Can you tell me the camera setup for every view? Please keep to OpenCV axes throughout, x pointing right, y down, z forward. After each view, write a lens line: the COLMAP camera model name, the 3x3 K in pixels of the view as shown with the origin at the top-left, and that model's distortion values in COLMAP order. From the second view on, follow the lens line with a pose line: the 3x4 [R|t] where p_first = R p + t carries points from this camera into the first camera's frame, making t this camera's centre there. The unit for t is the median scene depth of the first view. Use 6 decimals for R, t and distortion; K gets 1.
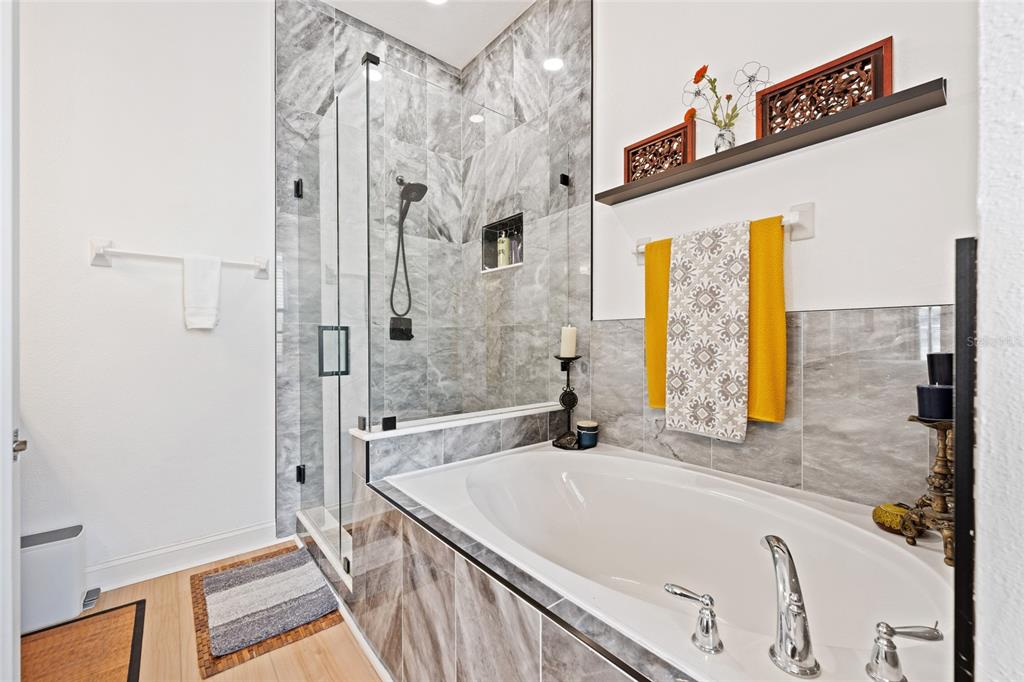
lens RADIAL K [[417.5, 0, 516.6], [0, 417.5, 339.3], [0, 0, 1]] dist [0.001234, -0.000689]
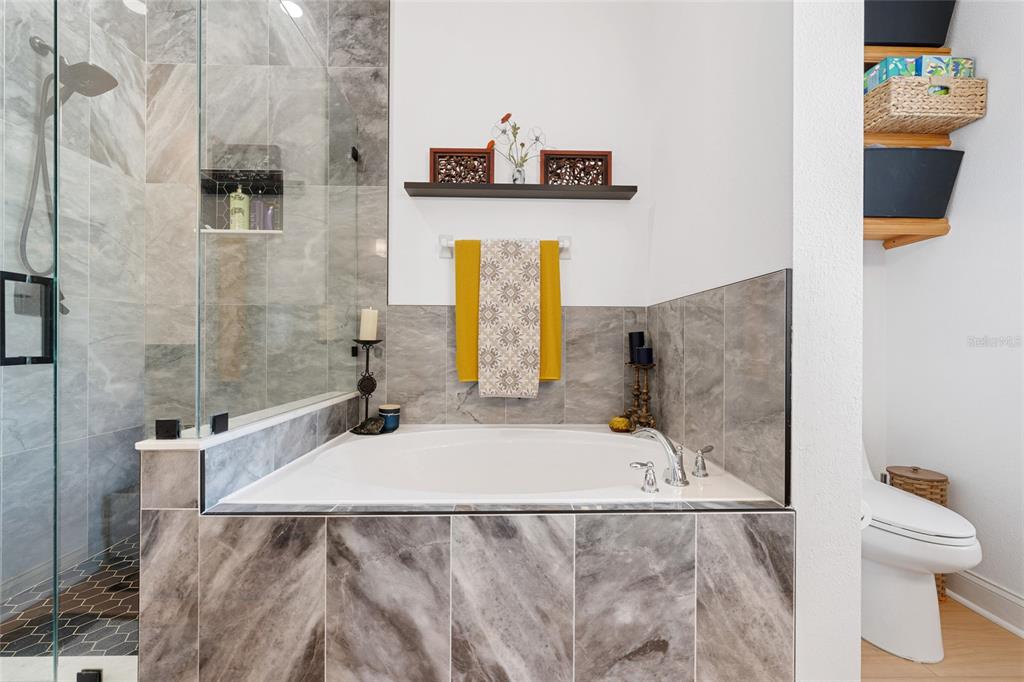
lens RADIAL K [[417.5, 0, 518.2], [0, 417.5, 344.1], [0, 0, 1]] dist [0.001234, -0.000689]
pose [[0.617378, 0.006928, 0.786636, -0.525667], [-0.005231, 0.999975, -0.004702, 0.066579], [-0.786649, -0.001212, 0.617399, 0.167435]]
